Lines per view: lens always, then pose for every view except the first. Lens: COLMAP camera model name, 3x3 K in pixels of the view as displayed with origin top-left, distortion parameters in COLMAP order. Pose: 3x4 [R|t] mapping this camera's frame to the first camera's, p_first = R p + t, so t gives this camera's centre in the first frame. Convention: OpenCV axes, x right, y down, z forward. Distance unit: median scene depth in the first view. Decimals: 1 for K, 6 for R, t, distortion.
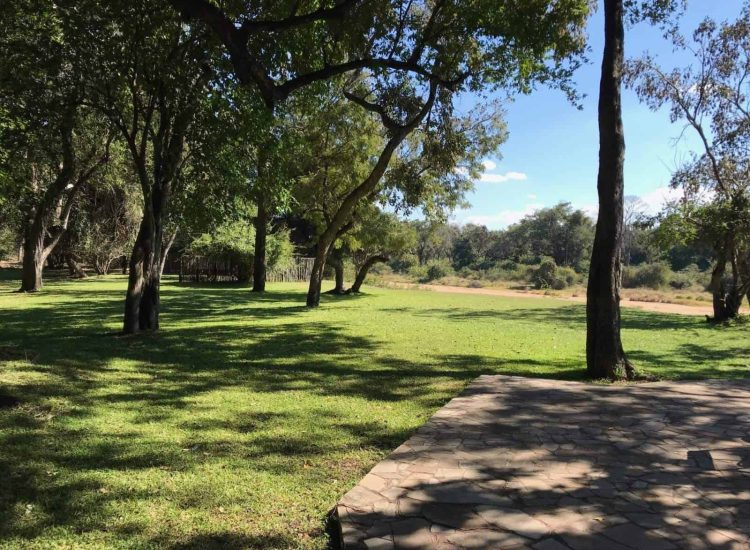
lens RADIAL K [[601.1, 0, 375.0], [0, 601.1, 275.0], [0, 0, 1]] dist [0.001545, 0.001121]
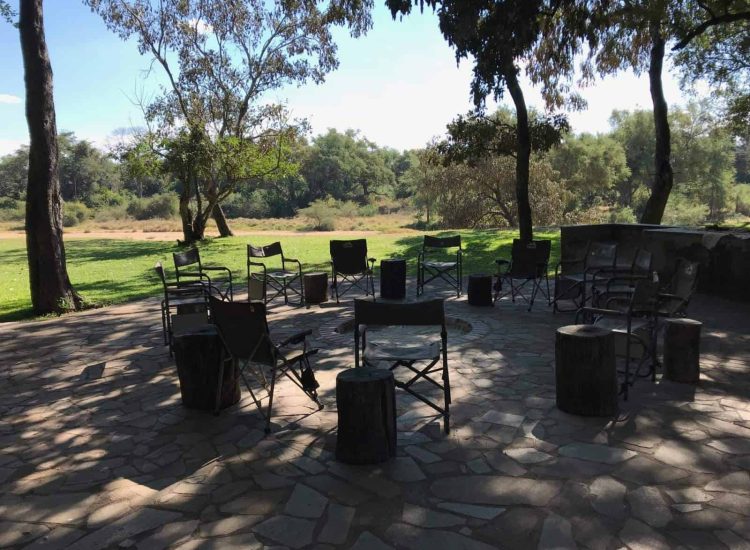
lens RADIAL K [[601.1, 0, 375.0], [0, 601.1, 275.0], [0, 0, 1]] dist [0.001545, 0.001121]
pose [[0.730453, -0.131165, 0.670249, 0.103321], [0.055941, 0.989578, 0.132691, 0.006994], [-0.680668, -0.059431, 0.730177, -0.074360]]
